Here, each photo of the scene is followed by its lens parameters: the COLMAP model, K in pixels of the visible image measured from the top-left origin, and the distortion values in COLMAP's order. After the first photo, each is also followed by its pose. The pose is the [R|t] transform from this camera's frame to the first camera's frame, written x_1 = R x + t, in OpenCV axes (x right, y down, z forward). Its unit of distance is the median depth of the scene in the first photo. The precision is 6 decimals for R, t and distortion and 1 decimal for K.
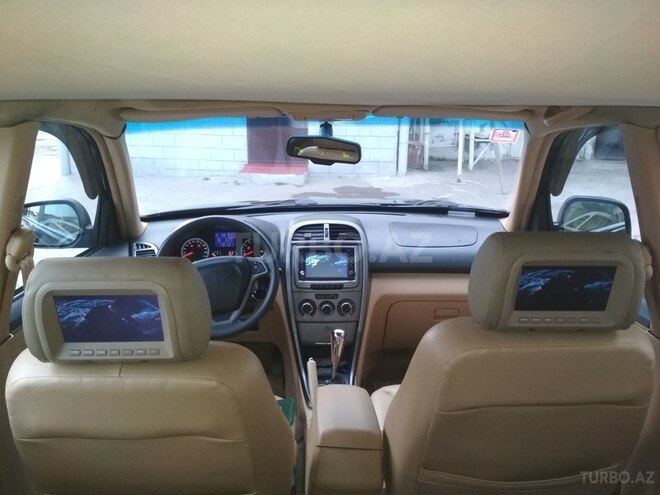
lens RADIAL K [[559.2, 0, 331.9], [0, 559.2, 250.5], [0, 0, 1]] dist [-0.011832, -0.008233]
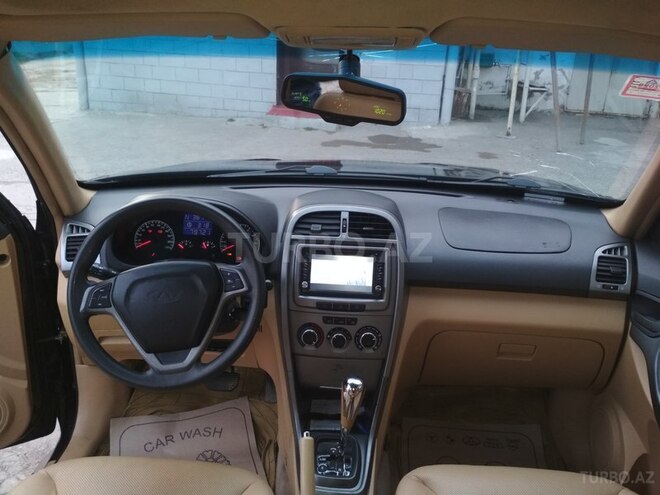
lens RADIAL K [[559.2, 0, 326.1], [0, 559.2, 244.4], [0, 0, 1]] dist [-0.011832, -0.008233]
pose [[0.996404, 0.055758, -0.063805, 0.011392], [-0.049878, 0.994664, 0.090305, -0.065048], [0.068500, -0.086798, 0.993868, 0.324280]]
